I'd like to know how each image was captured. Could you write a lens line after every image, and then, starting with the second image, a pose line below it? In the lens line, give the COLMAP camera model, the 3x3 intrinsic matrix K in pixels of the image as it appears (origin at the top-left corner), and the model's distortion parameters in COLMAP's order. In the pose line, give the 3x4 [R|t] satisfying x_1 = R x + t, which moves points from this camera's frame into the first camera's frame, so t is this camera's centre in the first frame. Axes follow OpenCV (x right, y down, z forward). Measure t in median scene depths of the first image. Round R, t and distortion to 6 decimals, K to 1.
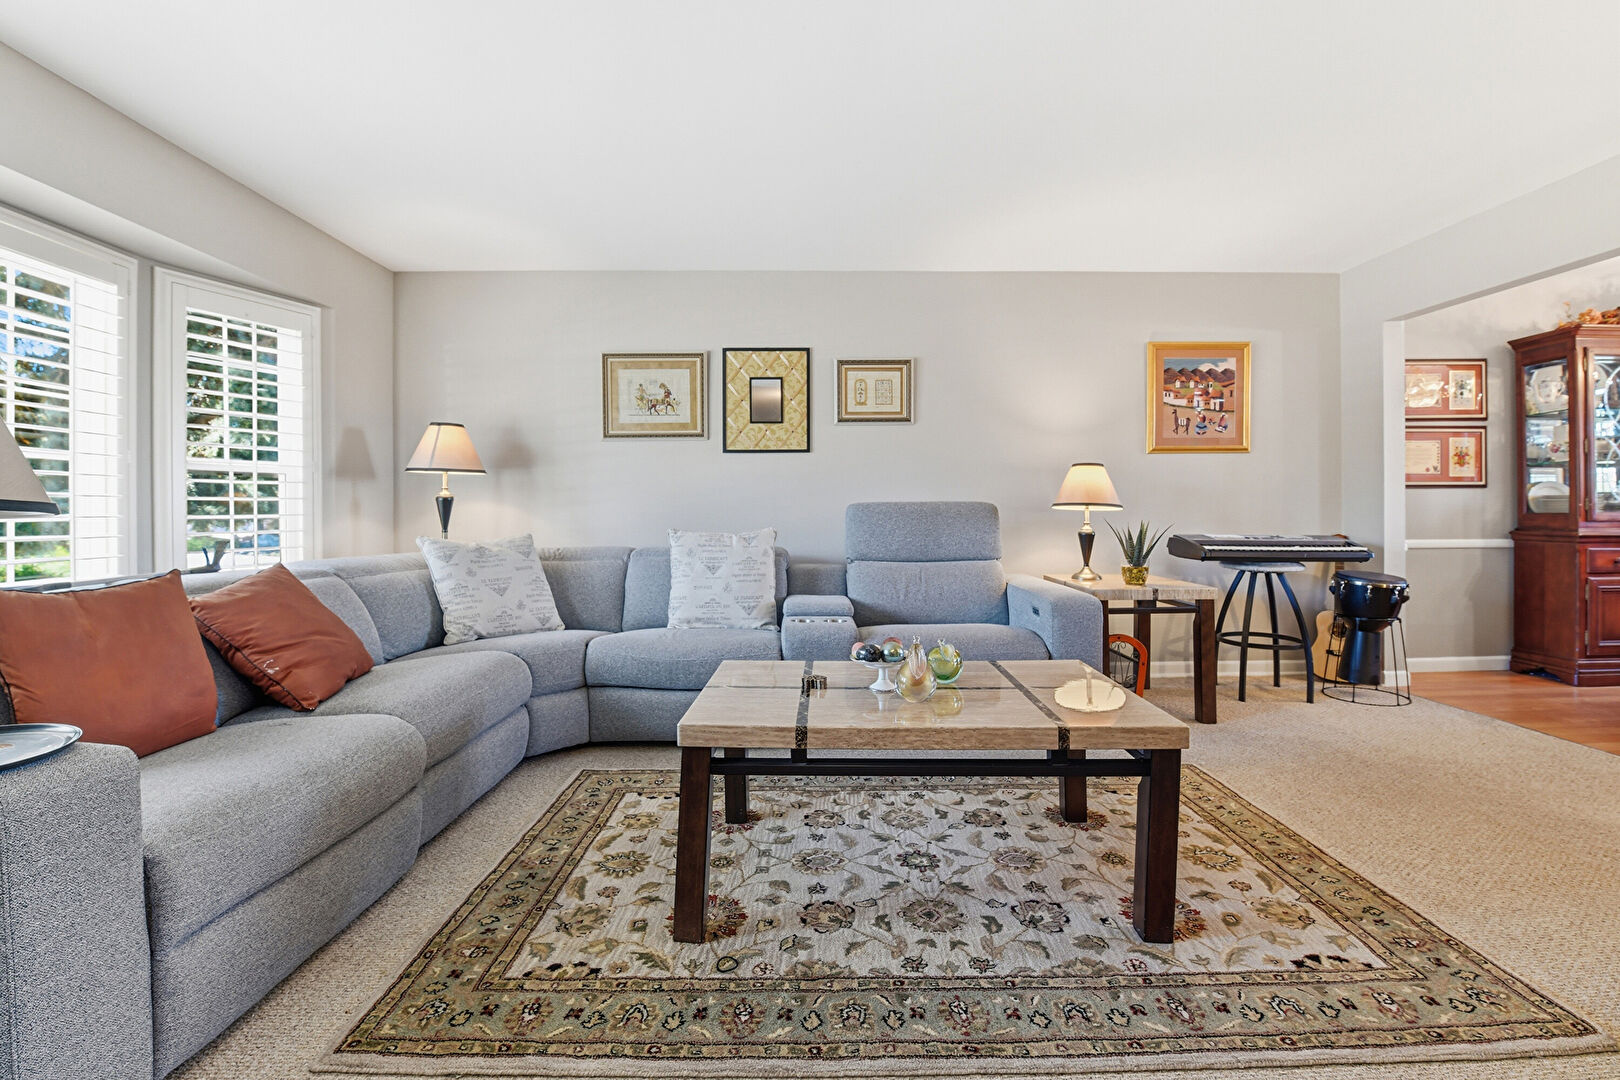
lens RADIAL K [[707.6, 0, 810.4], [0, 707.6, 518.0], [0, 0, 1]] dist [-0.001446, -0.012837]
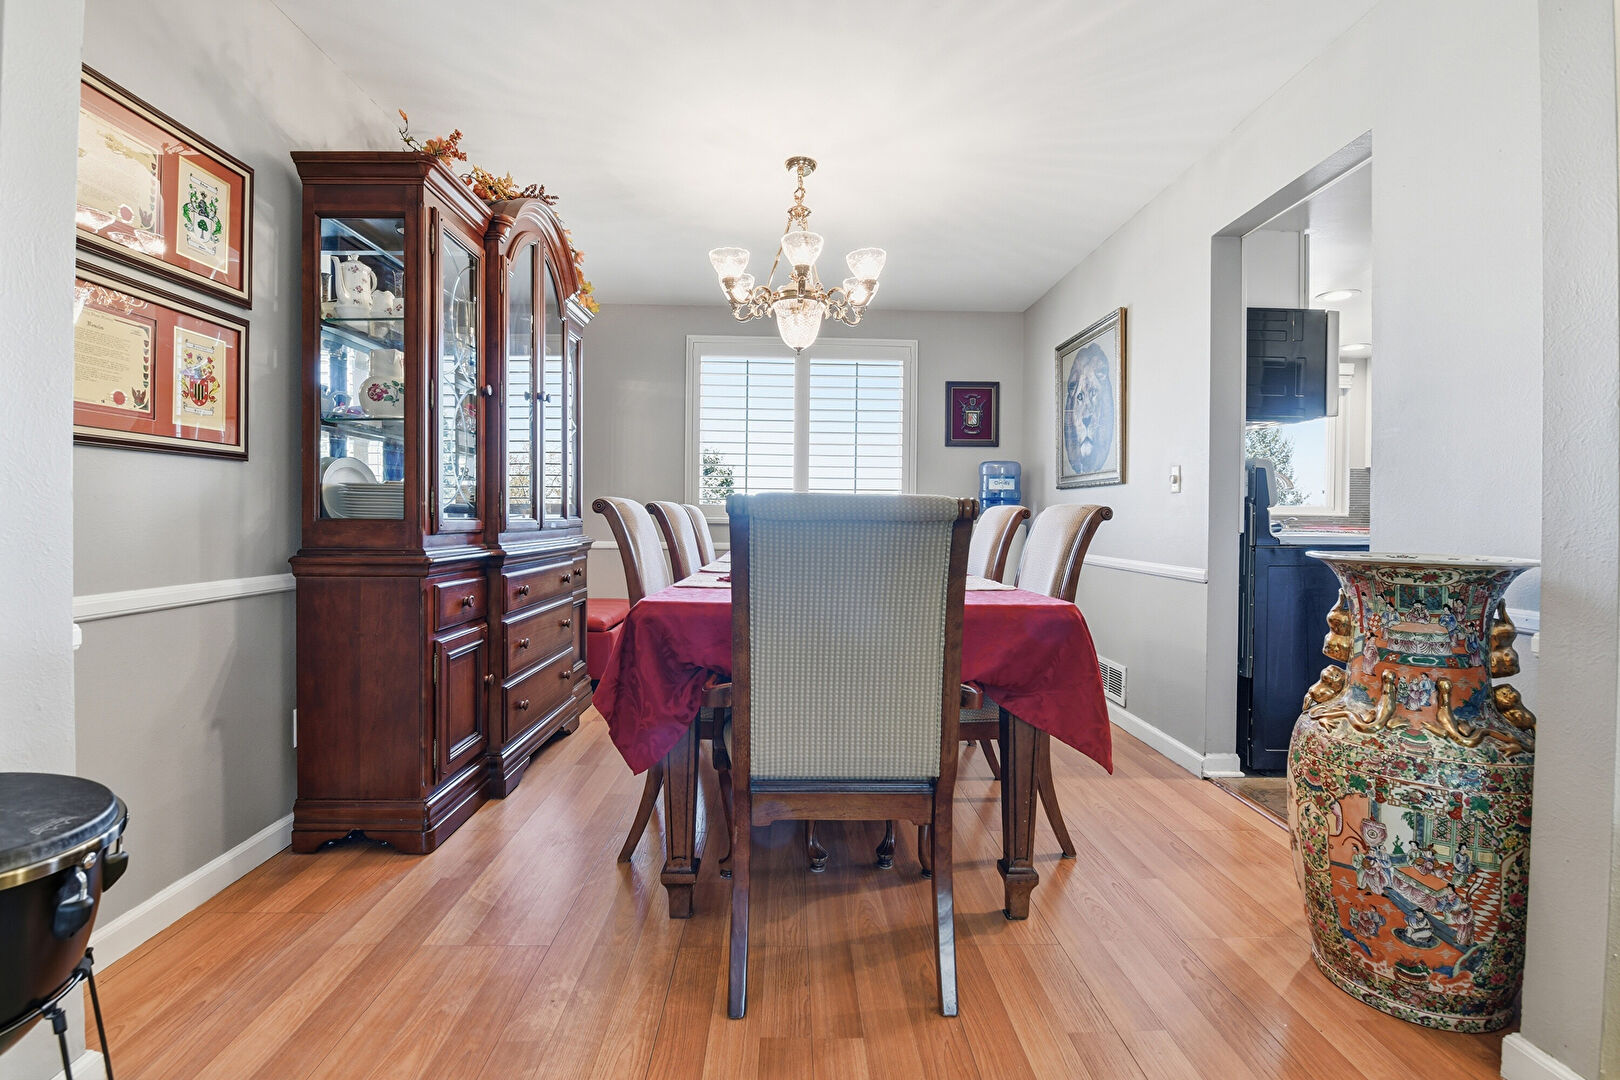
lens RADIAL K [[707.6, 0, 810.4], [0, 707.6, 518.0], [0, 0, 1]] dist [-0.001446, -0.012837]
pose [[-0.017295, -0.001258, 0.999850, 0.532650], [-0.001219, 0.999998, 0.001237, -0.008989], [-0.999850, -0.001197, -0.017296, 0.670632]]
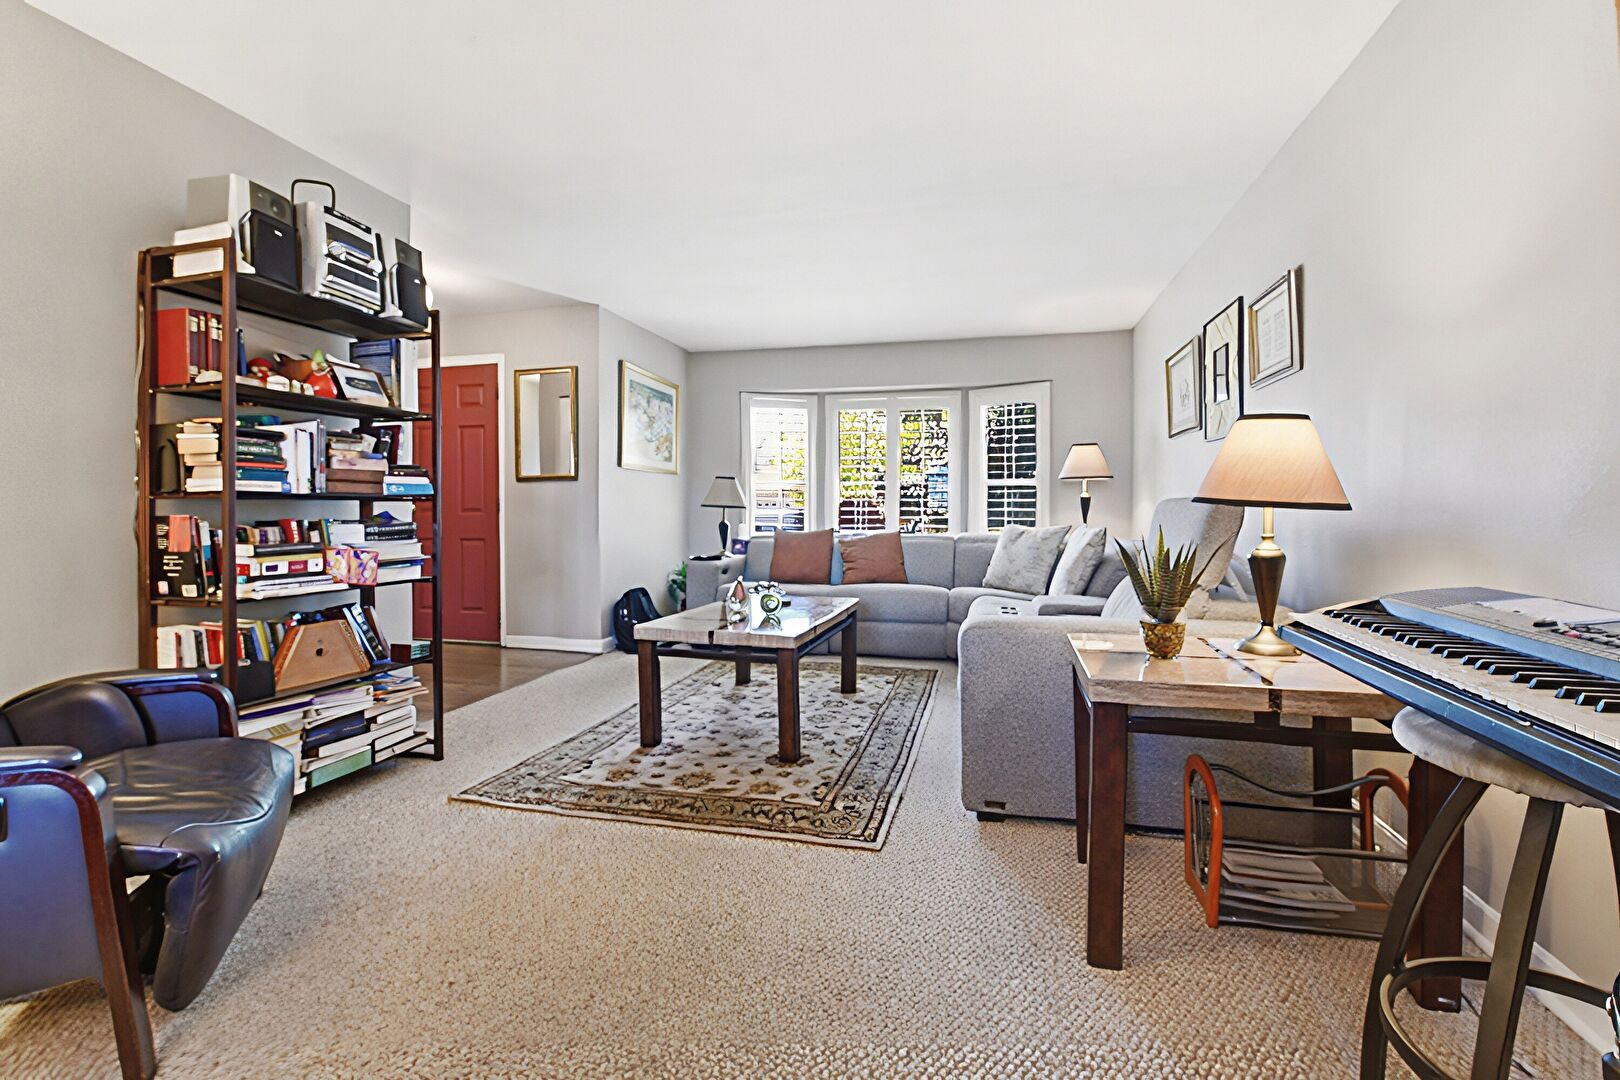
lens RADIAL K [[707.6, 0, 810.4], [0, 707.6, 518.0], [0, 0, 1]] dist [-0.001446, -0.012837]
pose [[-0.260065, 0.016965, -0.965442, 0.862465], [-0.009918, 0.999746, 0.020239, -0.010785], [0.965540, 0.014839, -0.259831, 0.755844]]
